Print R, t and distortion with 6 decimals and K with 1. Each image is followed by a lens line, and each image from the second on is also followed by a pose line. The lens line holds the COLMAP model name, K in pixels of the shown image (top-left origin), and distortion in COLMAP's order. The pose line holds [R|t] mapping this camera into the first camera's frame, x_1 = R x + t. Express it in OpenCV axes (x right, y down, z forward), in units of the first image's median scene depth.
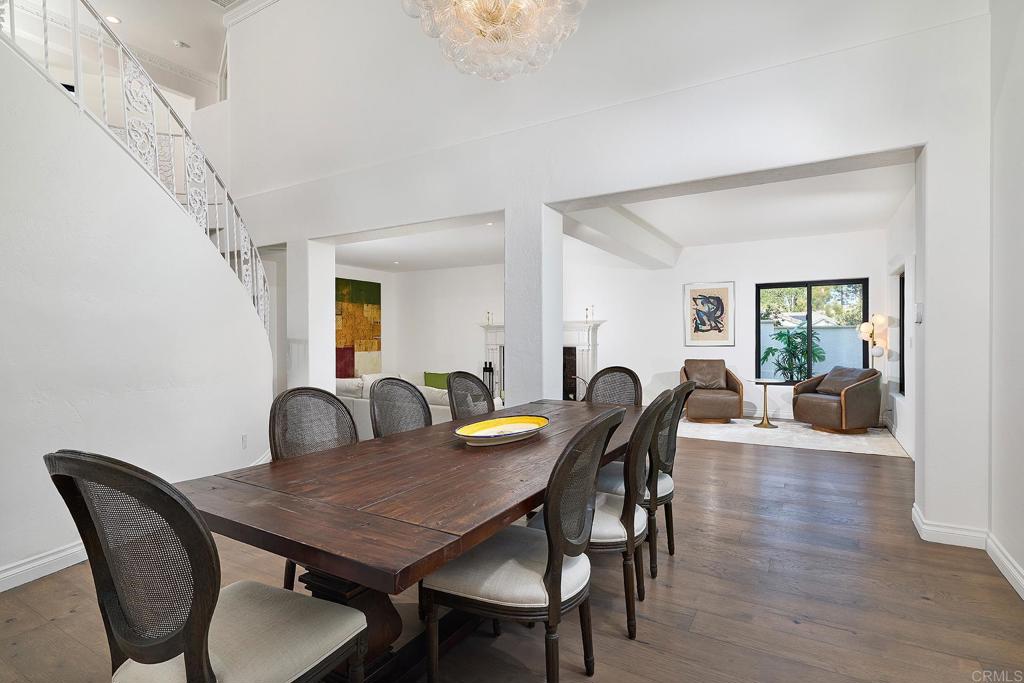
lens RADIAL K [[513.1, 0, 514.3], [0, 513.1, 336.7], [0, 0, 1]] dist [-0.000125, 0.000181]
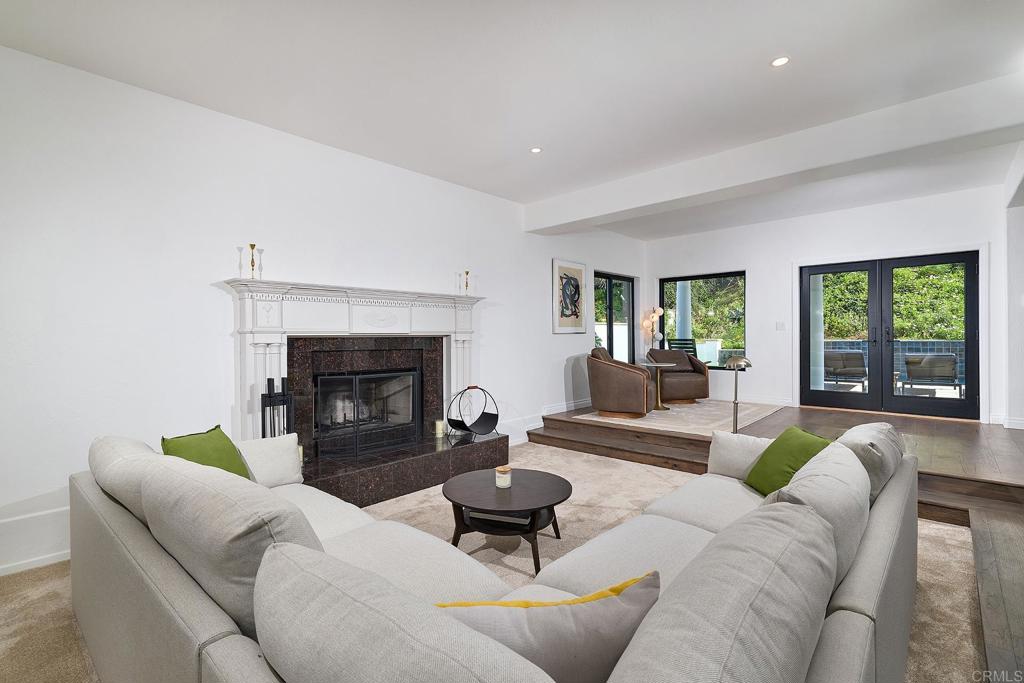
lens RADIAL K [[460.7, 0, 514.7], [0, 460.7, 345.3], [0, 0, 1]] dist [-0.005047, 0.000581]
pose [[0.199486, -0.008509, 0.979864, -0.423060], [0.022647, 0.999735, 0.004071, 0.034059], [-0.979639, 0.021379, 0.199626, 0.935047]]
